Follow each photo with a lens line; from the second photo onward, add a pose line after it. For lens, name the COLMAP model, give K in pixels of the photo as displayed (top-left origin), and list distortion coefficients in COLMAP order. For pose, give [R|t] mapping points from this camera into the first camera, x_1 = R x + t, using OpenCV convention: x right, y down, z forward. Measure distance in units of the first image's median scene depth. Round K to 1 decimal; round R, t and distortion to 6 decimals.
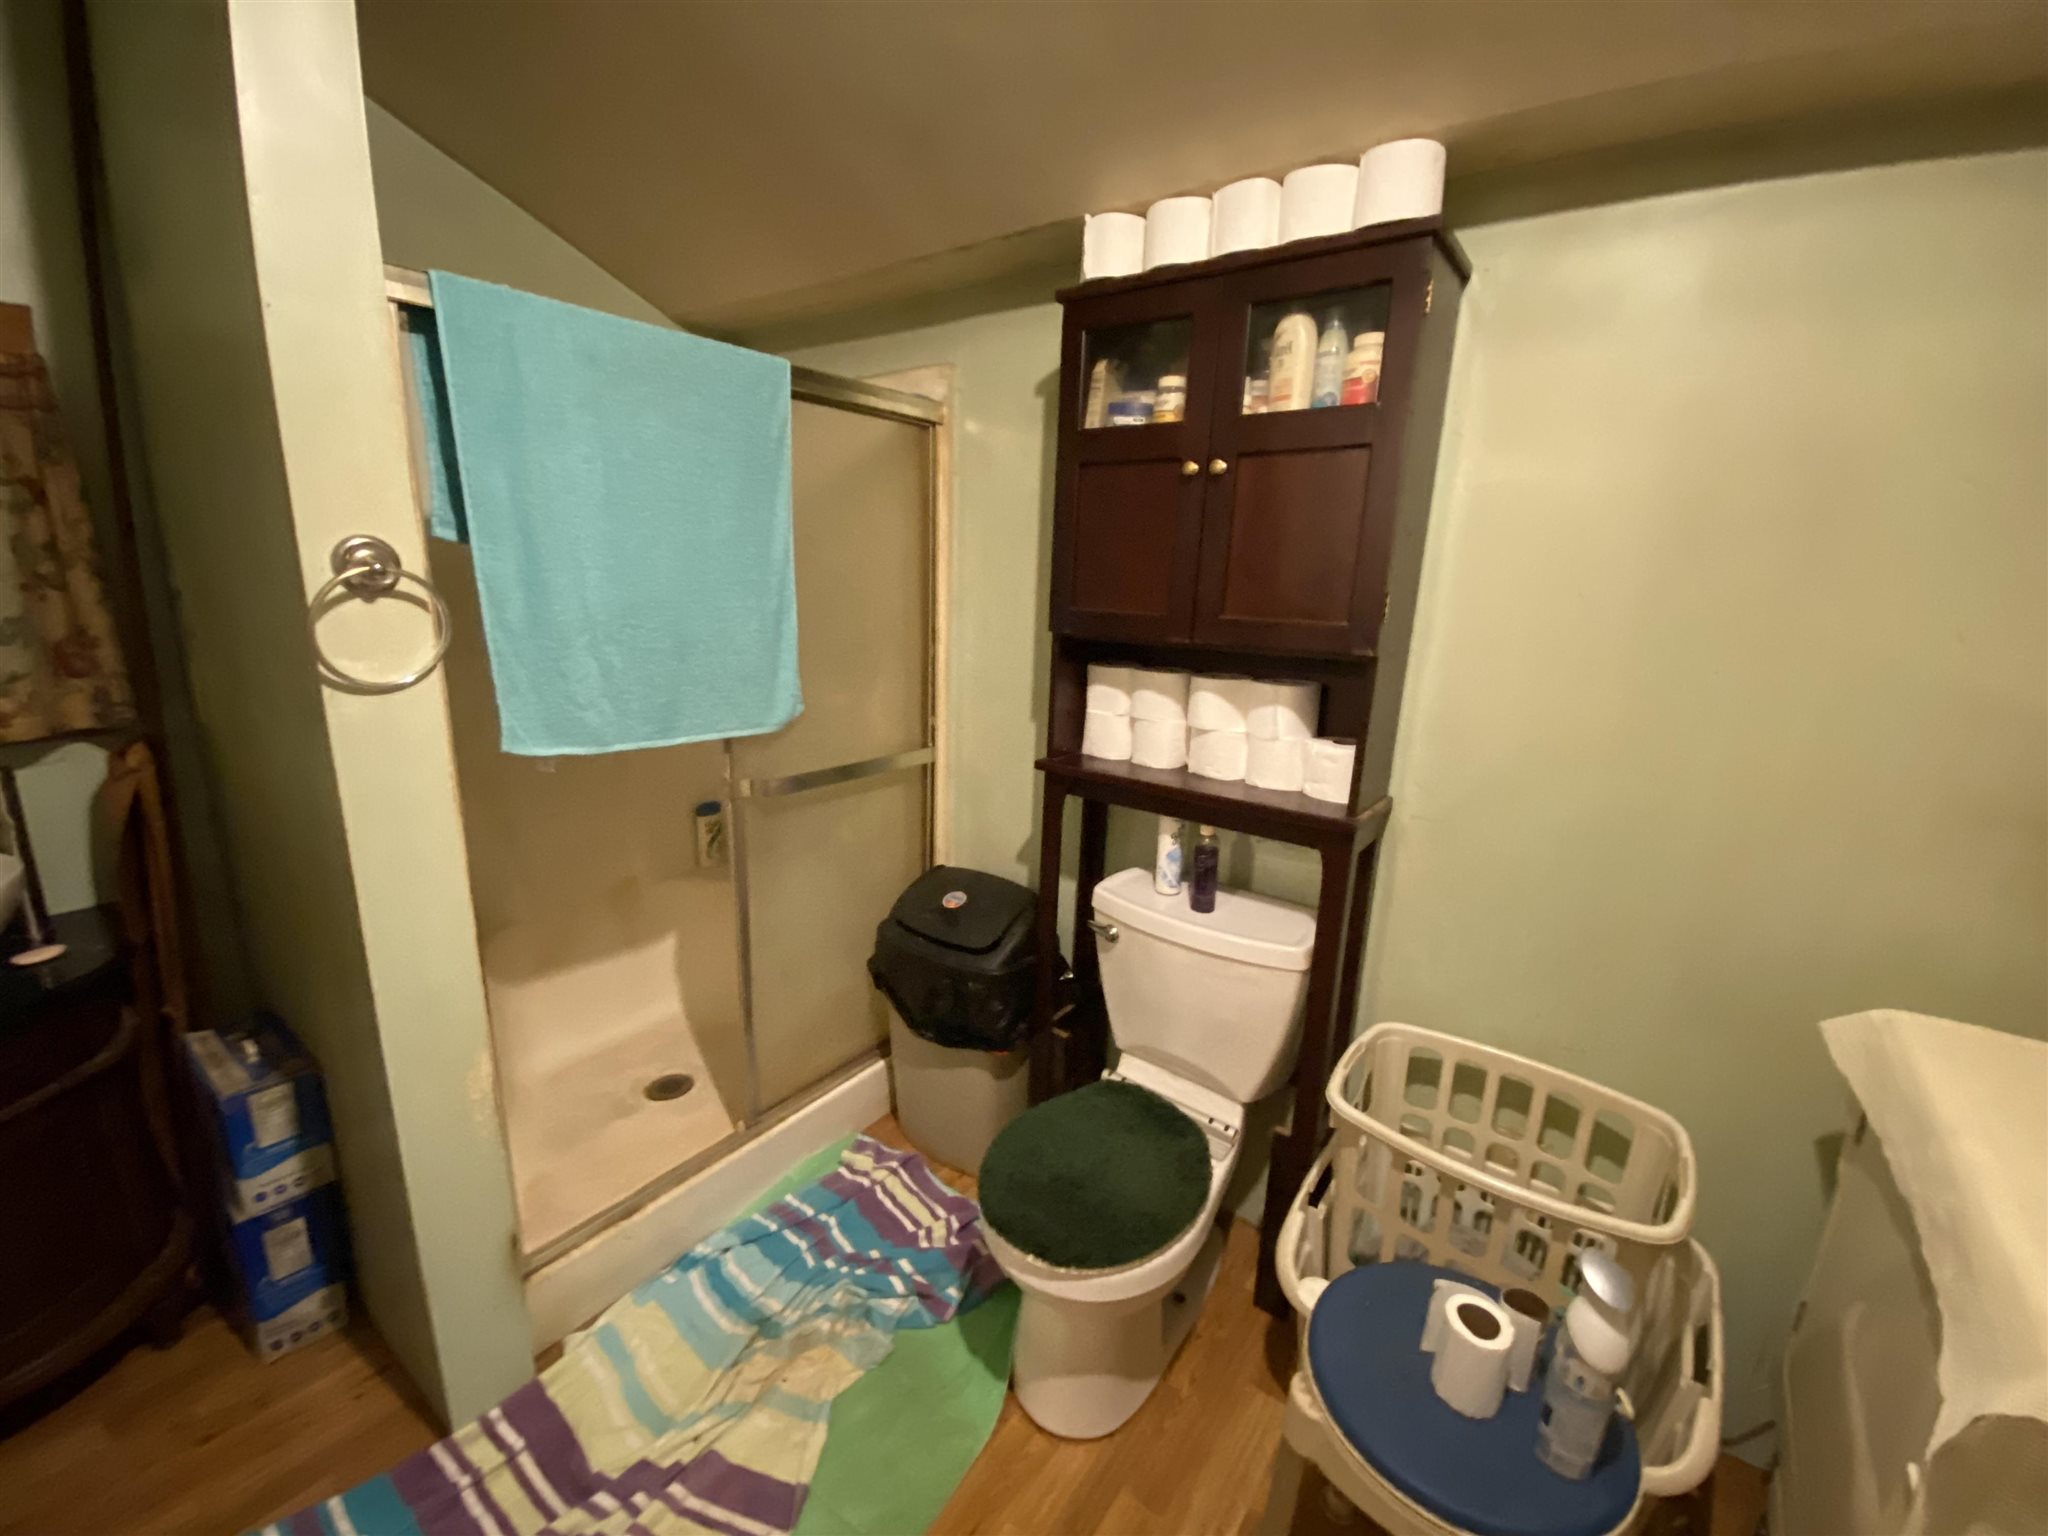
lens RADIAL K [[837.3, 0, 1022.9], [0, 837.3, 774.3], [0, 0, 1]] dist [-0.003335, -0.000373]
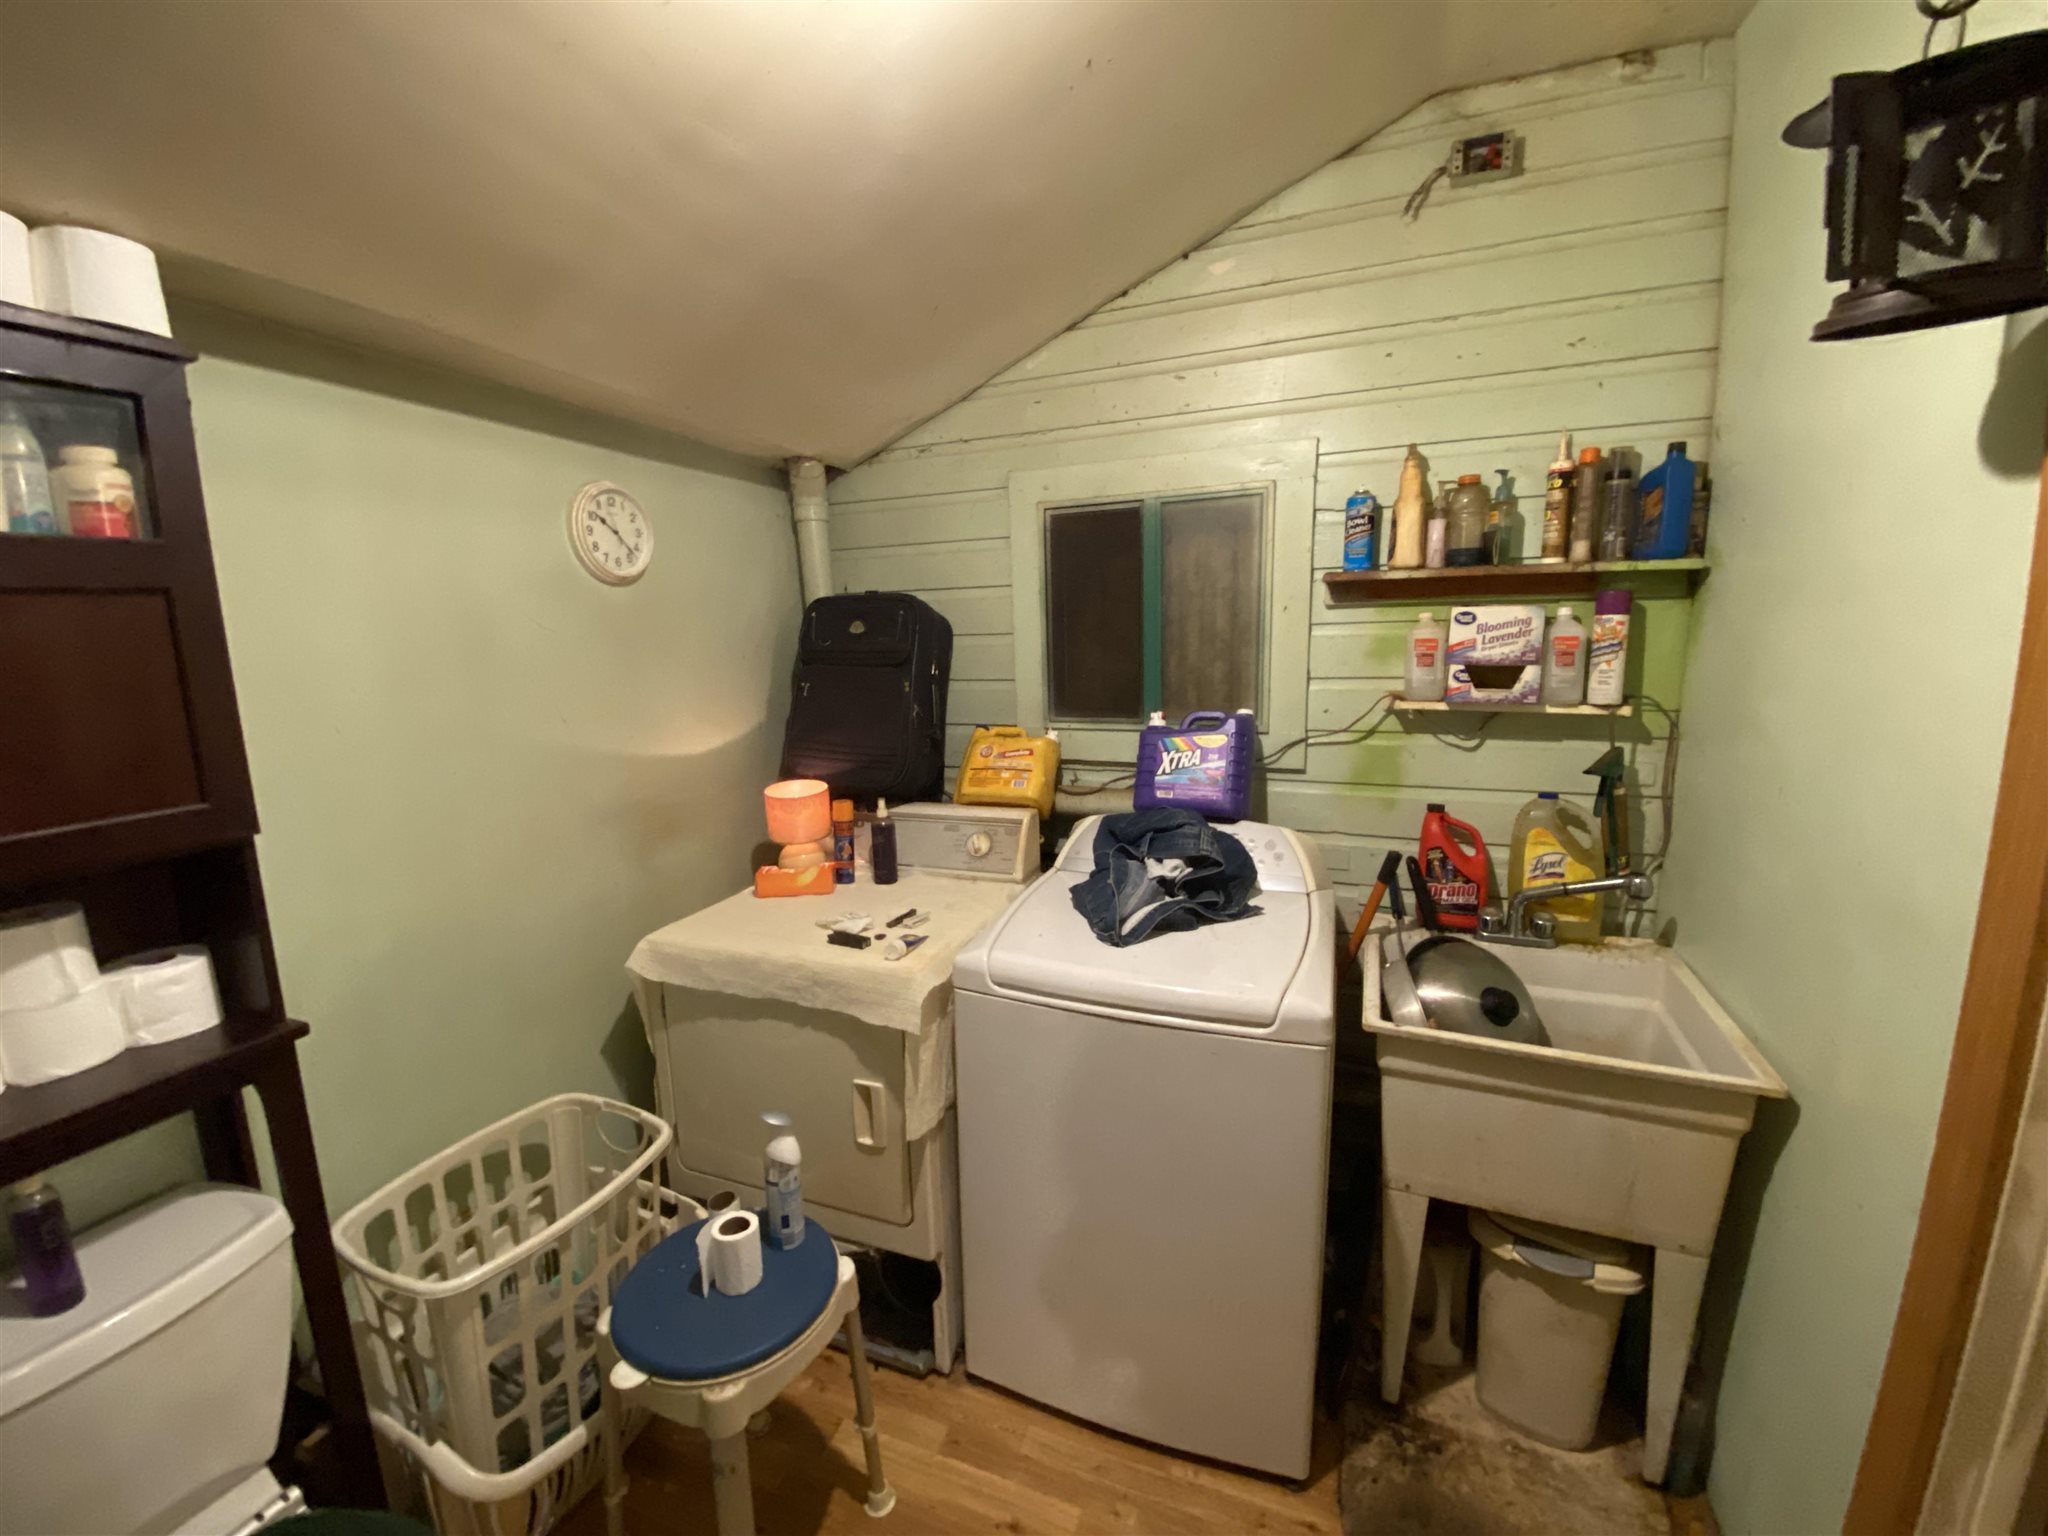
lens RADIAL K [[837.3, 0, 1028.2], [0, 837.3, 769.2], [0, 0, 1]] dist [-0.003335, -0.000373]
pose [[-0.244994, -0.191795, 0.950365, -0.508529], [0.246453, 0.935719, 0.252372, -0.201849], [-0.937677, 0.296049, -0.181977, 0.368755]]
